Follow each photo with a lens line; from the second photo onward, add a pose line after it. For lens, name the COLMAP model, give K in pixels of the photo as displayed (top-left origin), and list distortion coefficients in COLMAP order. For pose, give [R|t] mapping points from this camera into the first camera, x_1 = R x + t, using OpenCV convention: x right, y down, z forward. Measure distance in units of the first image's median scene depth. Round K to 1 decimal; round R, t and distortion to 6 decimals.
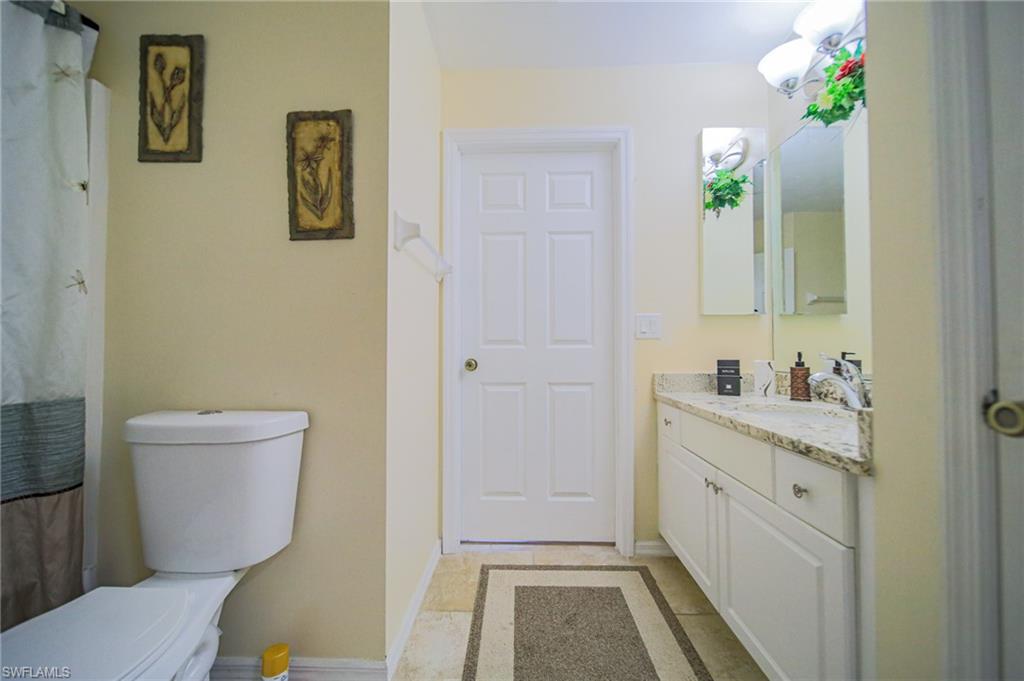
lens RADIAL K [[380.5, 0, 510.6], [0, 380.5, 341.3], [0, 0, 1]] dist [-0.002877, -0.000271]
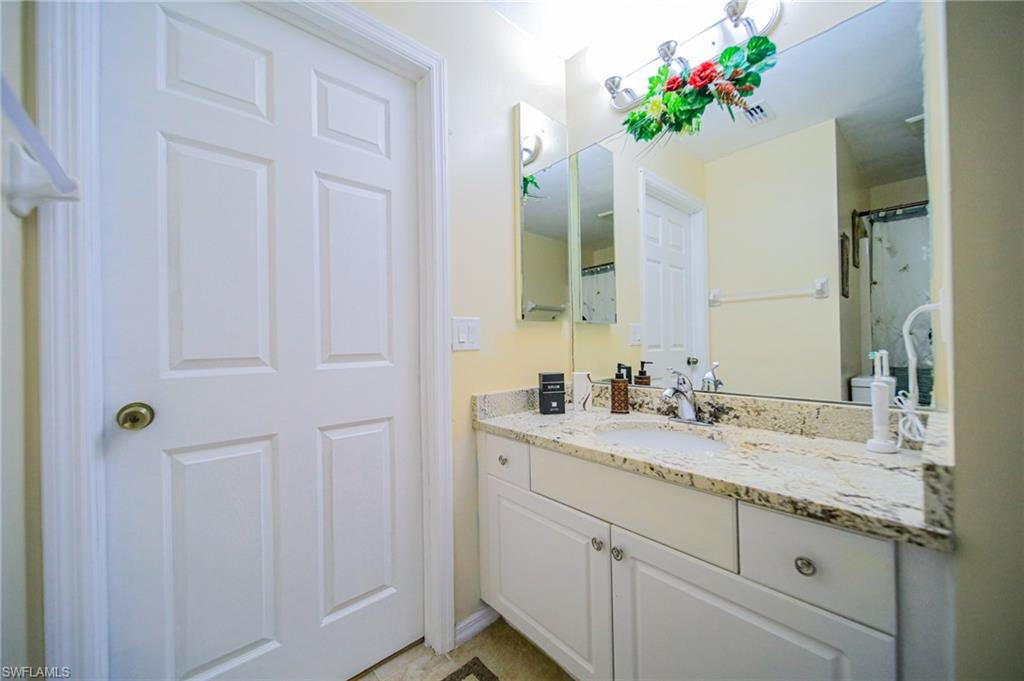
lens RADIAL K [[380.5, 0, 510.6], [0, 380.5, 341.3], [0, 0, 1]] dist [-0.002877, -0.000271]
pose [[0.734587, -0.008564, 0.678461, -0.096284], [0.004787, 0.999961, 0.007439, -0.033335], [-0.678498, -0.002217, 0.734599, 0.427173]]
